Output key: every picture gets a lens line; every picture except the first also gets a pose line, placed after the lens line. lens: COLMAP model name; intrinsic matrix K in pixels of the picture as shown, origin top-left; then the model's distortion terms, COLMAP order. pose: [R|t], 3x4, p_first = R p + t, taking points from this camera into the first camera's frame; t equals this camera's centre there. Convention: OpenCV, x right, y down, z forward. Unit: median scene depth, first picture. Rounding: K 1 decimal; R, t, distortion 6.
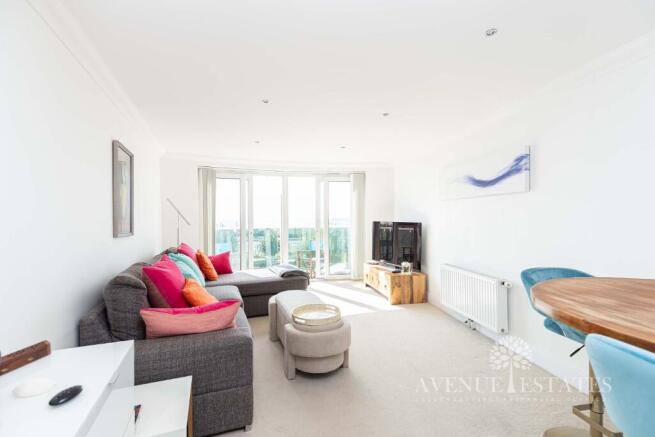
lens RADIAL K [[299.0, 0, 328.2], [0, 299.0, 217.9], [0, 0, 1]] dist [-0.001522, -0.001687]
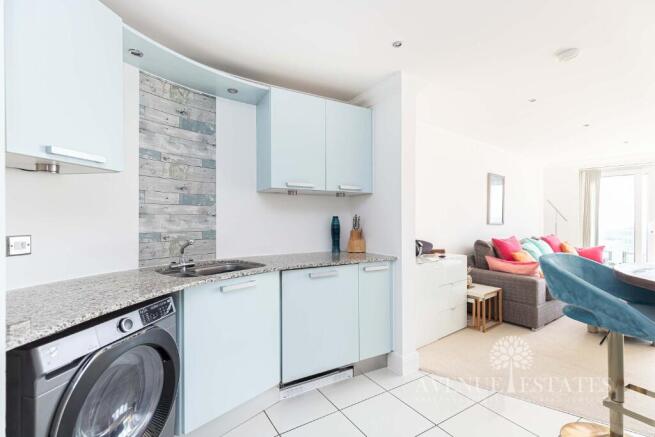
lens RADIAL K [[299.0, 0, 328.6], [0, 299.0, 218.8], [0, 0, 1]] dist [-0.001522, -0.001687]
pose [[0.292086, 0.001940, -0.956390, 0.402610], [-0.001404, 0.999998, 0.001599, 0.014433], [0.956391, 0.000876, 0.292088, -0.259523]]
